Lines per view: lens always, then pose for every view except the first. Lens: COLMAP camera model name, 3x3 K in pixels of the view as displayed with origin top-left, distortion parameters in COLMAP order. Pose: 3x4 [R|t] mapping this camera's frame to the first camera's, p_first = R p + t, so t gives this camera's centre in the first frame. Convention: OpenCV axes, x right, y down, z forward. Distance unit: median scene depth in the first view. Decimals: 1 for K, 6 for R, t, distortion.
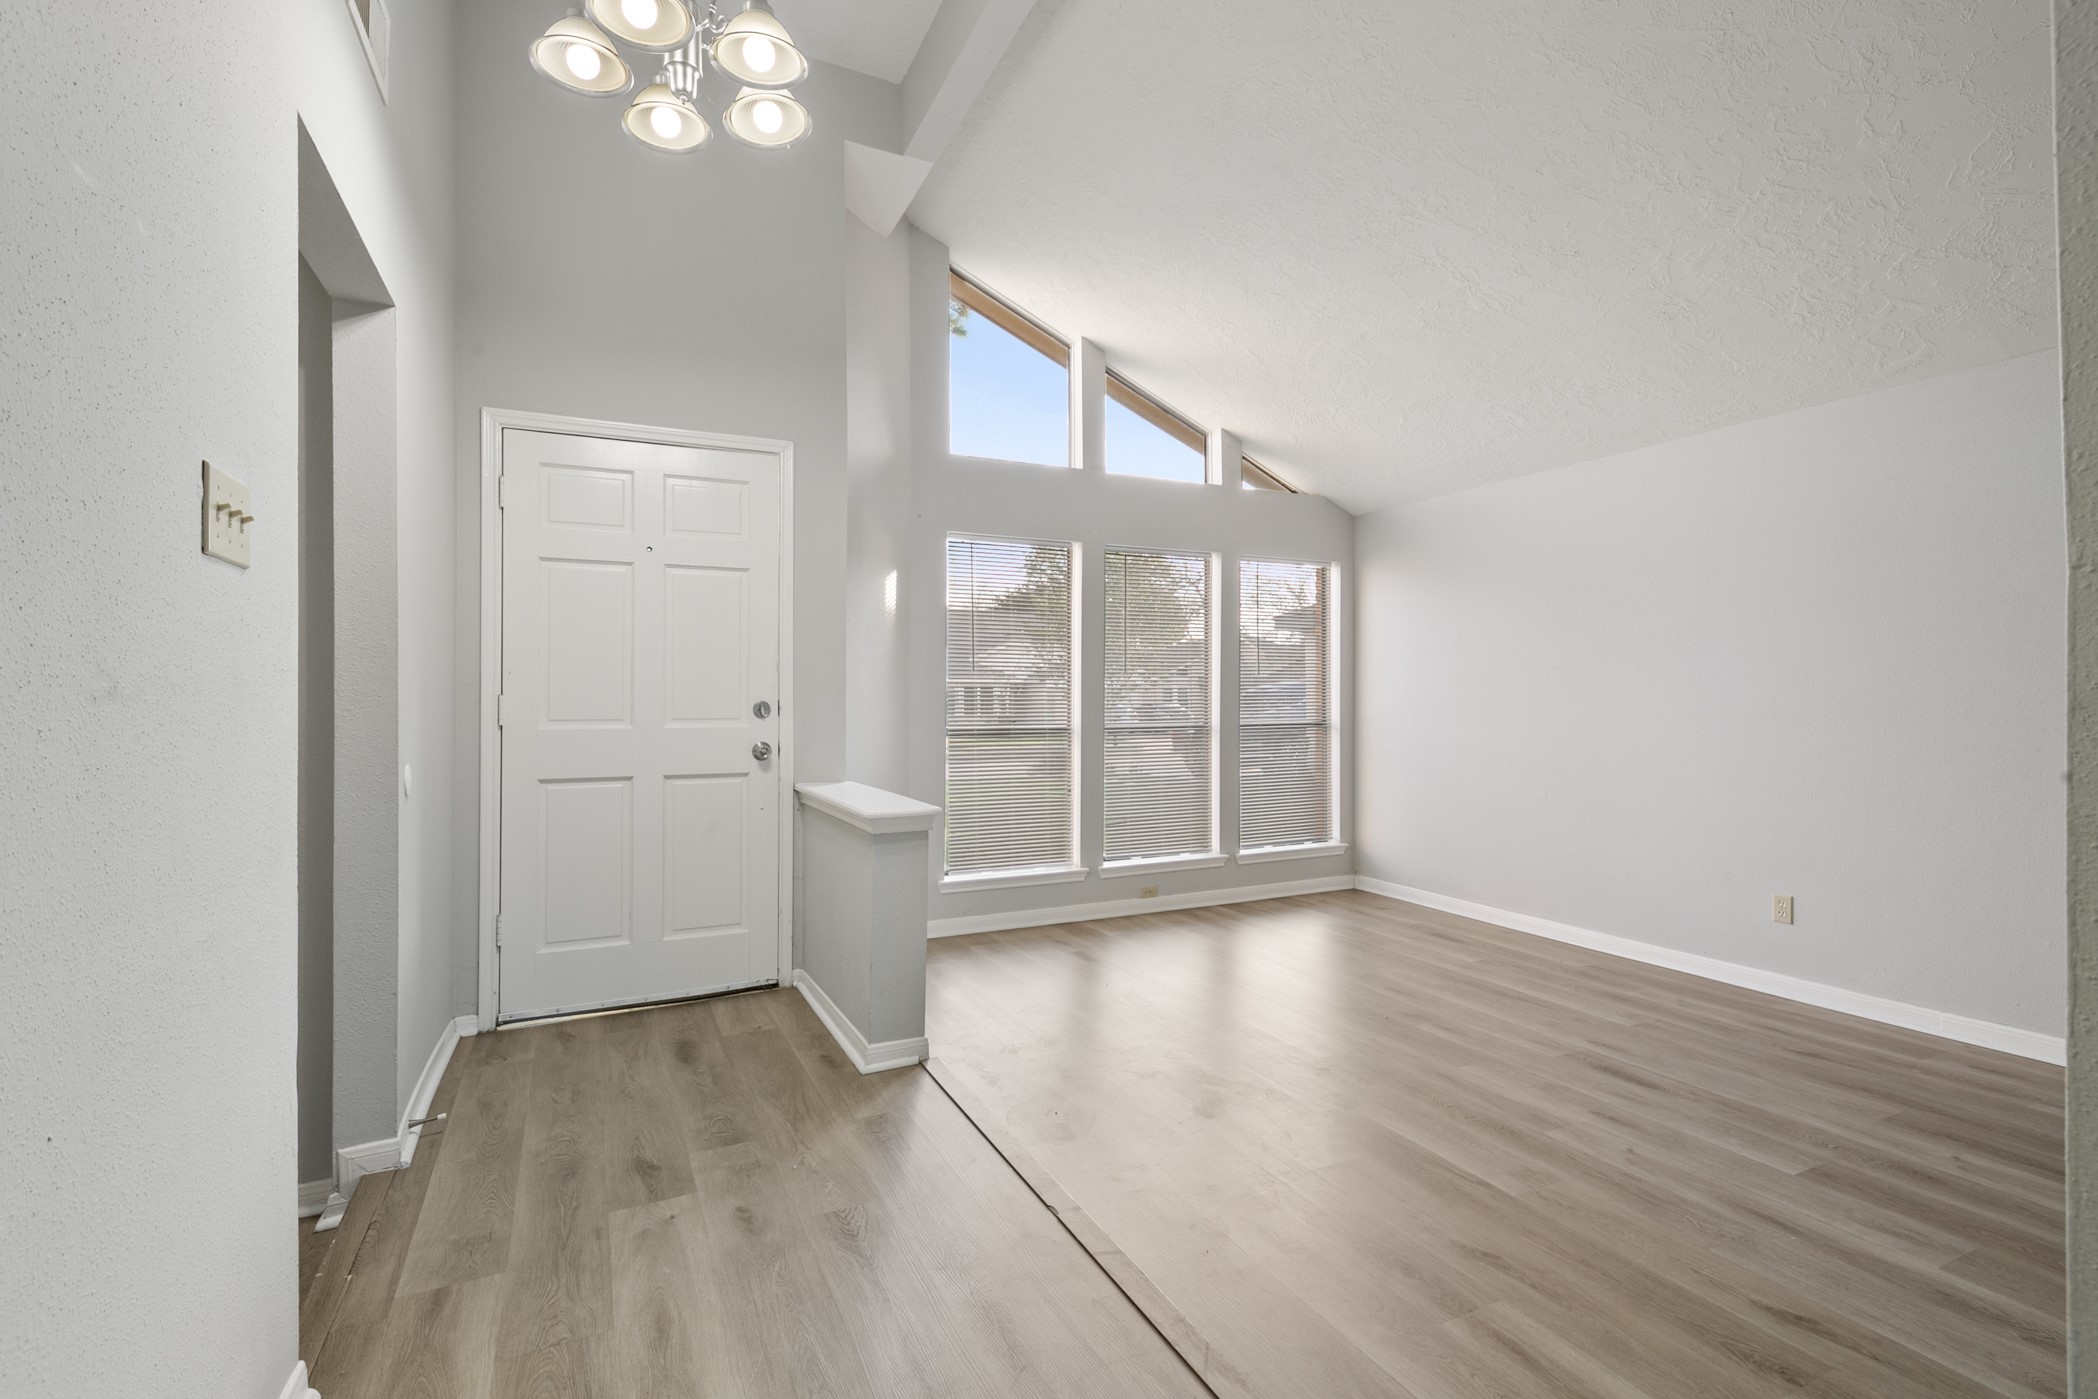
lens RADIAL K [[935.6, 0, 1057.7], [0, 935.6, 694.2], [0, 0, 1]] dist [0.014869, -0.000640]
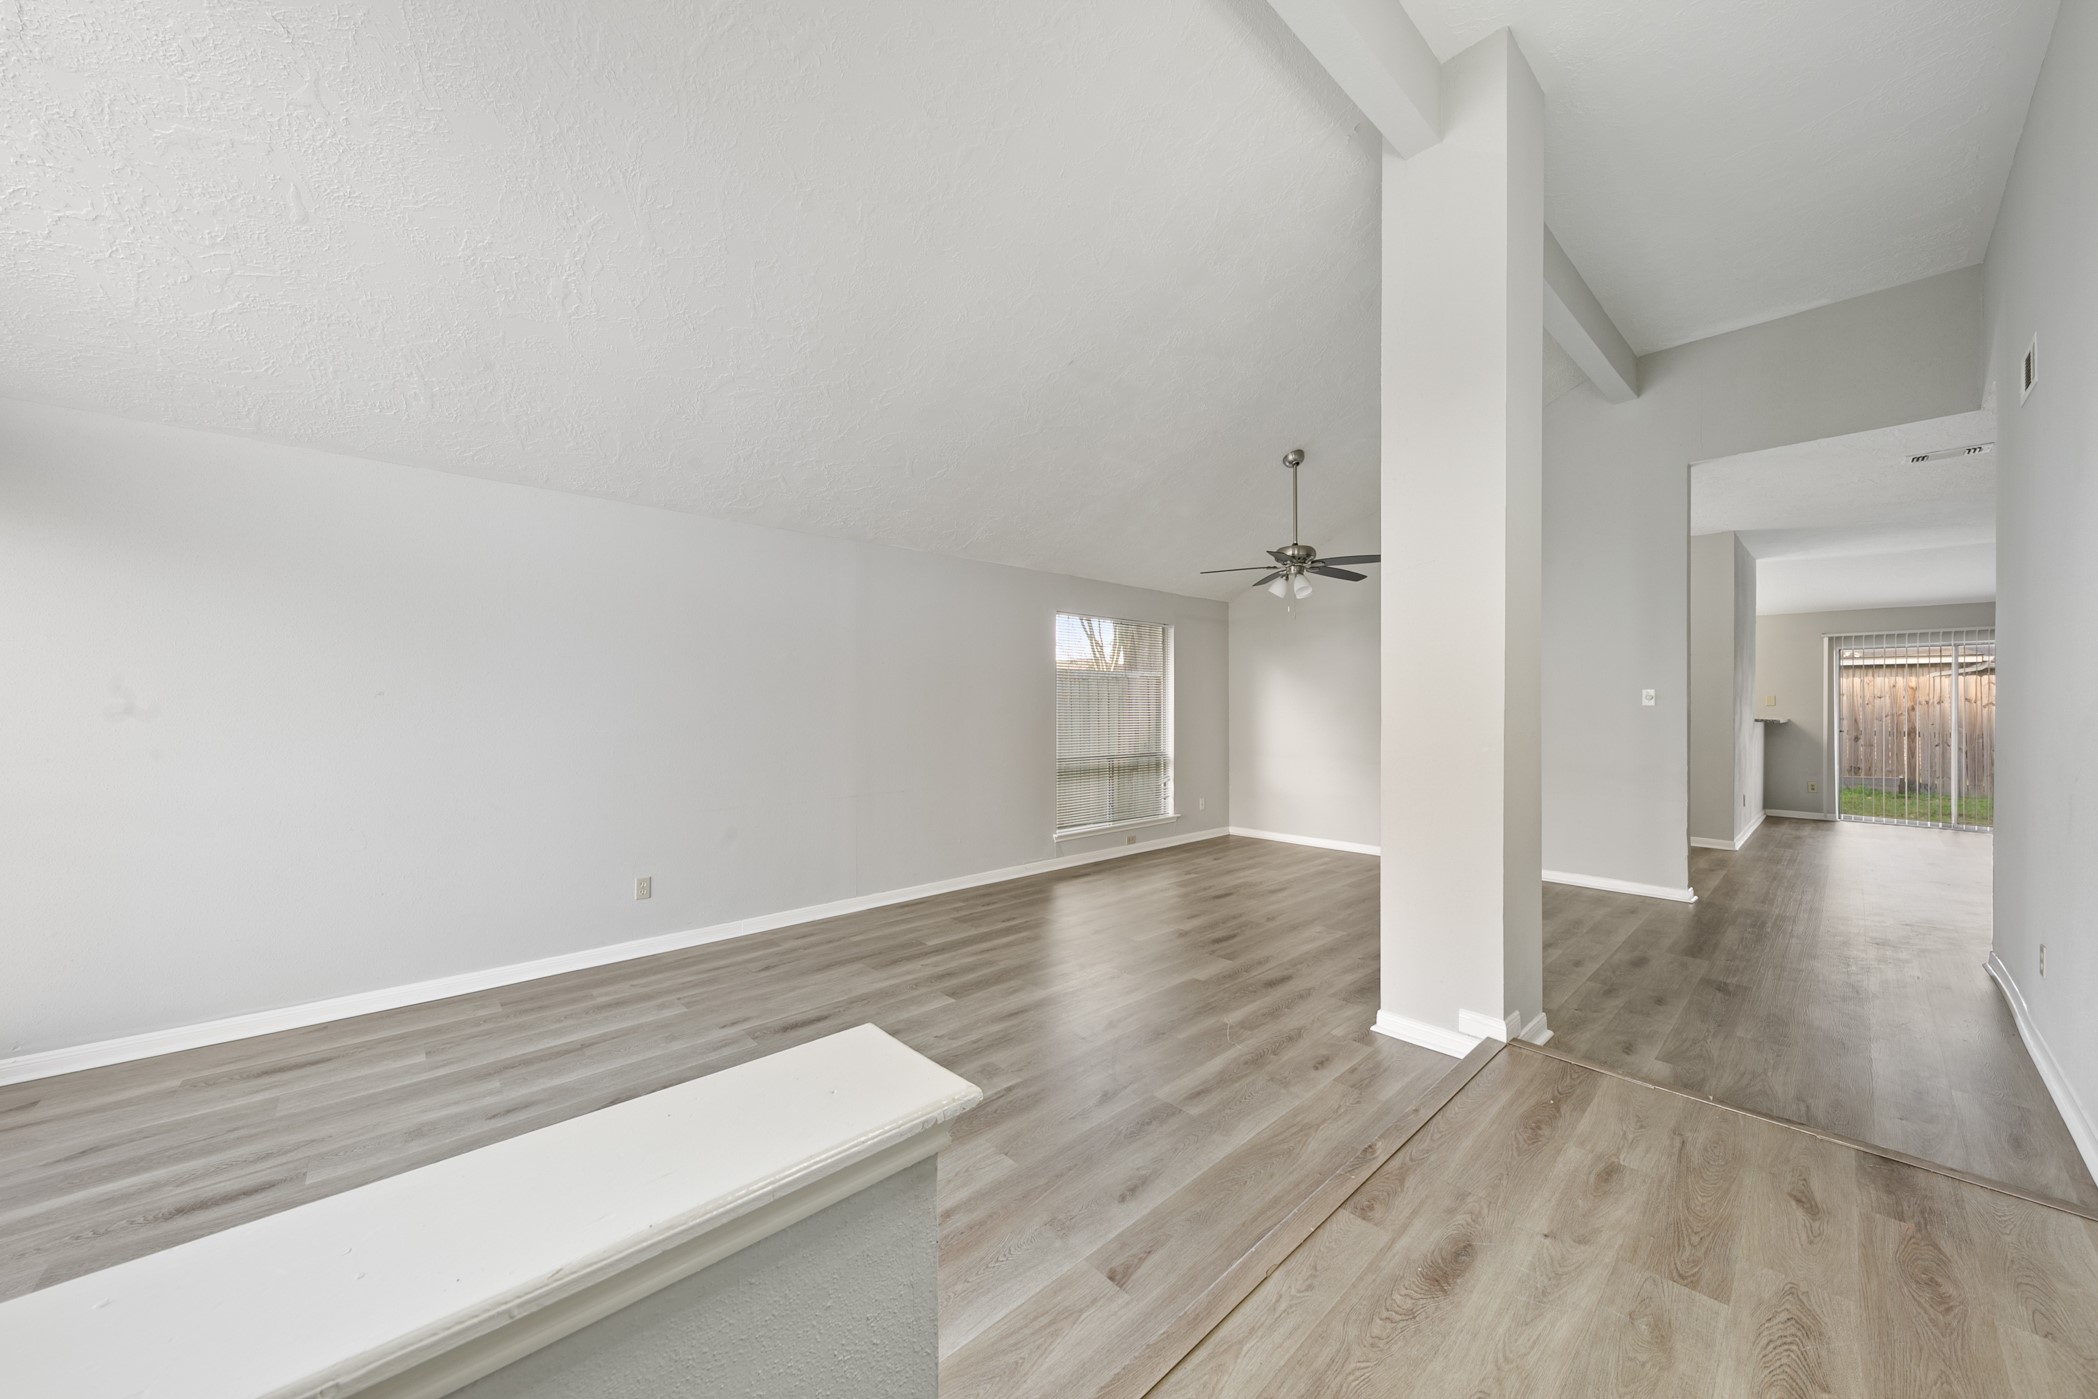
lens RADIAL K [[731.3, 0, 1055.9], [0, 731.3, 709.6], [0, 0, 1]] dist [0.010521, -0.003175]
pose [[-0.281826, 0.000416, 0.959465, -0.377014], [-0.004561, 0.999988, -0.001773, -0.017790], [-0.959455, -0.004875, -0.281821, 0.797397]]
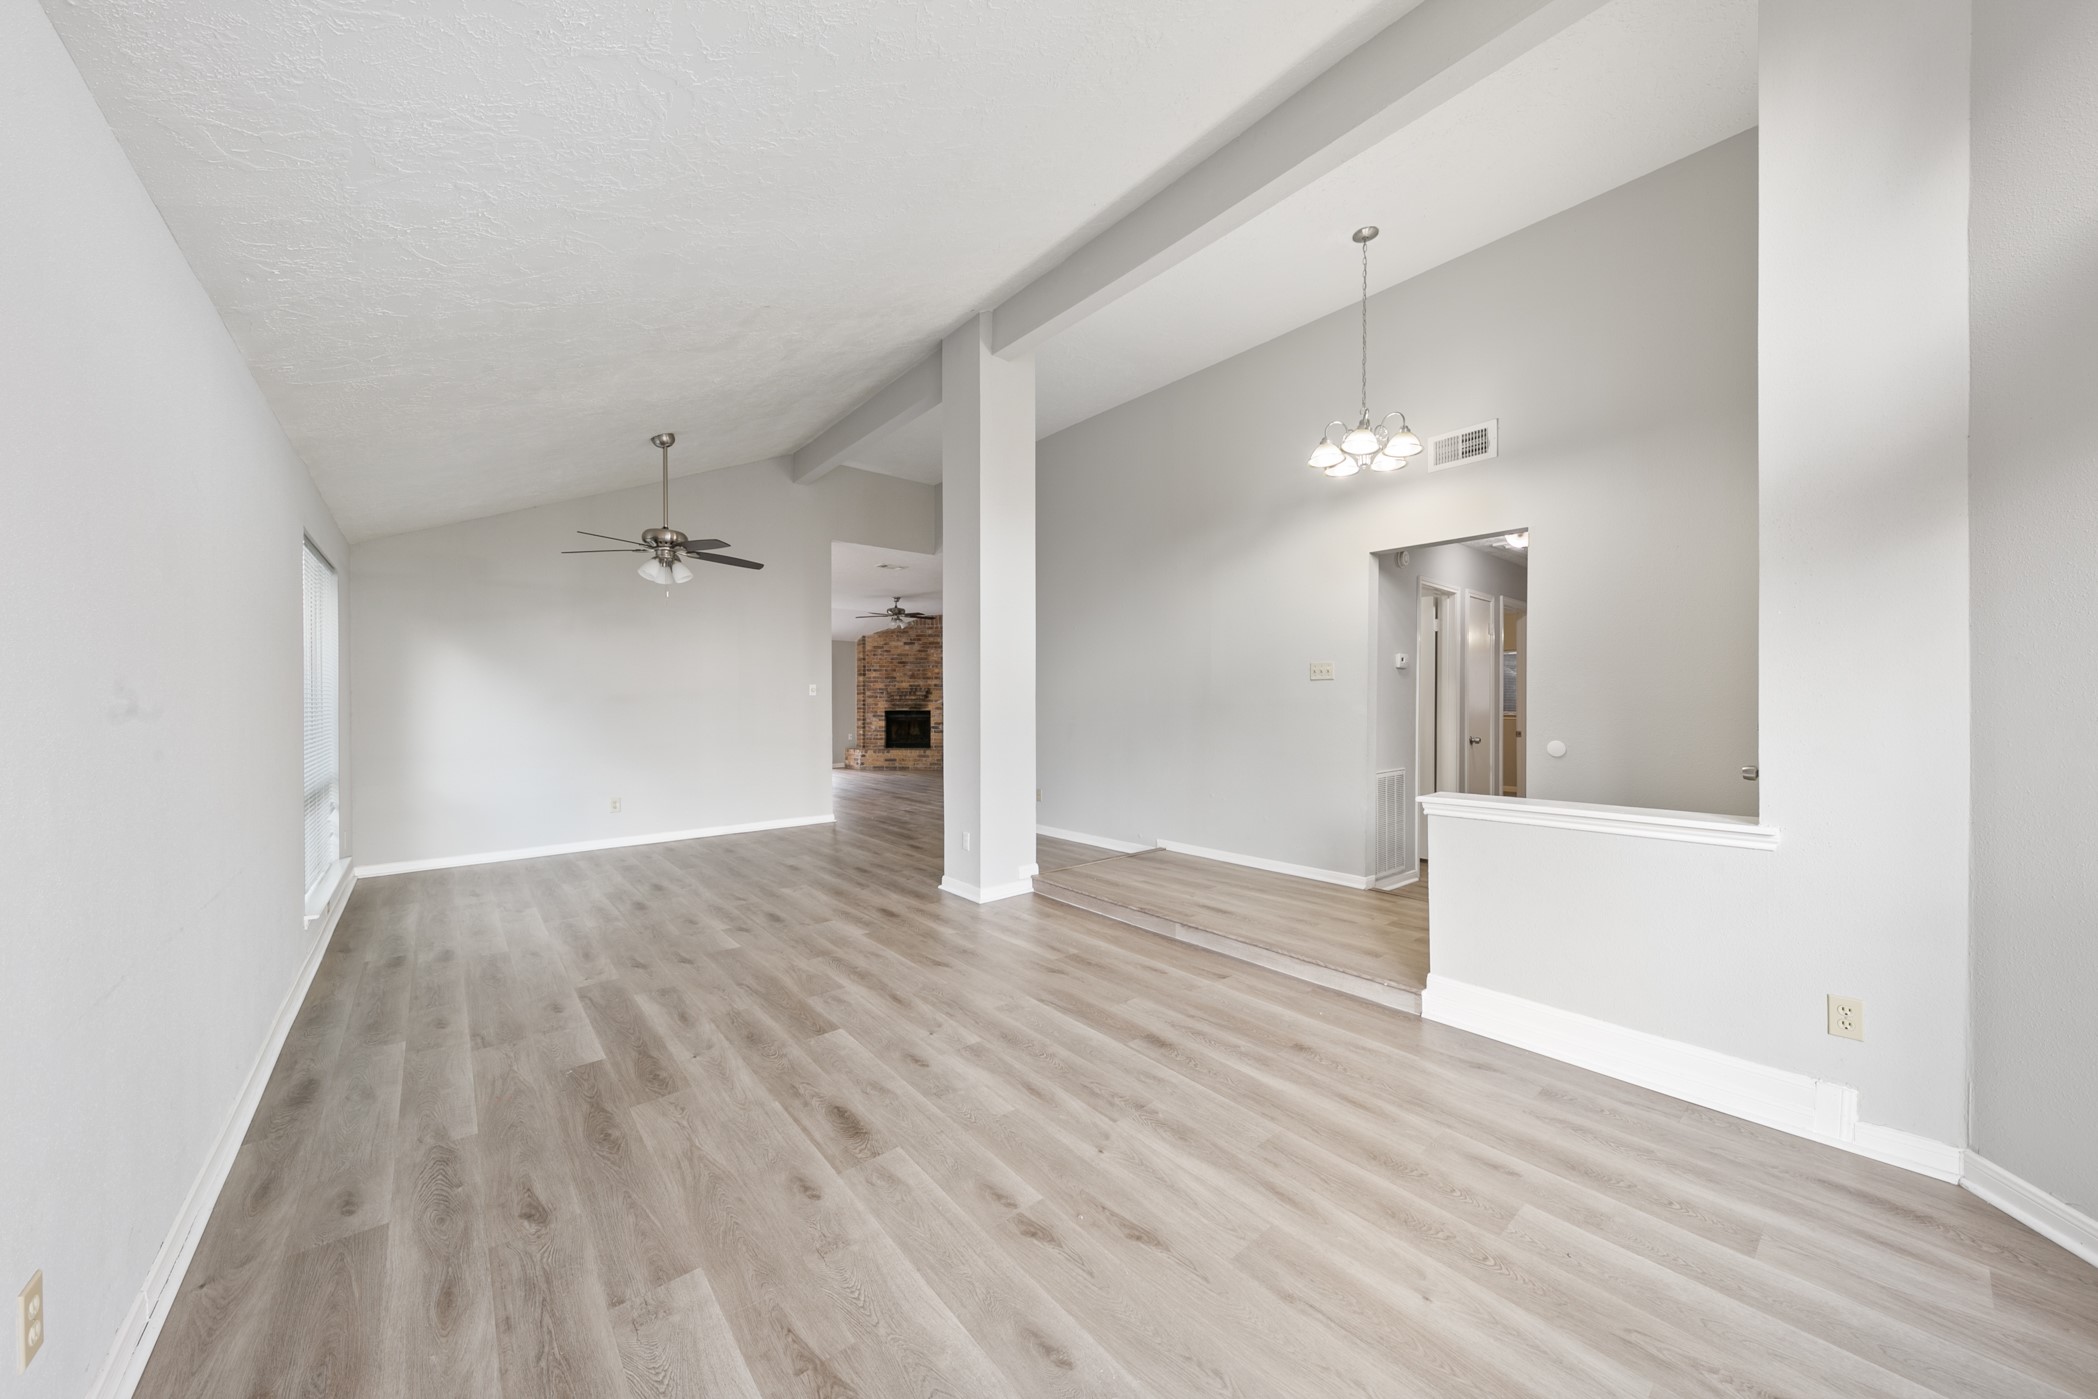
lens RADIAL K [[731.3, 0, 1041.2], [0, 731.3, 702.6], [0, 0, 1]] dist [0.010521, -0.003175]
pose [[-0.972347, 0.007854, -0.233407, 0.486254], [0.007795, 0.999969, 0.001175, -0.010156], [0.233409, -0.000677, -0.972378, 1.467945]]
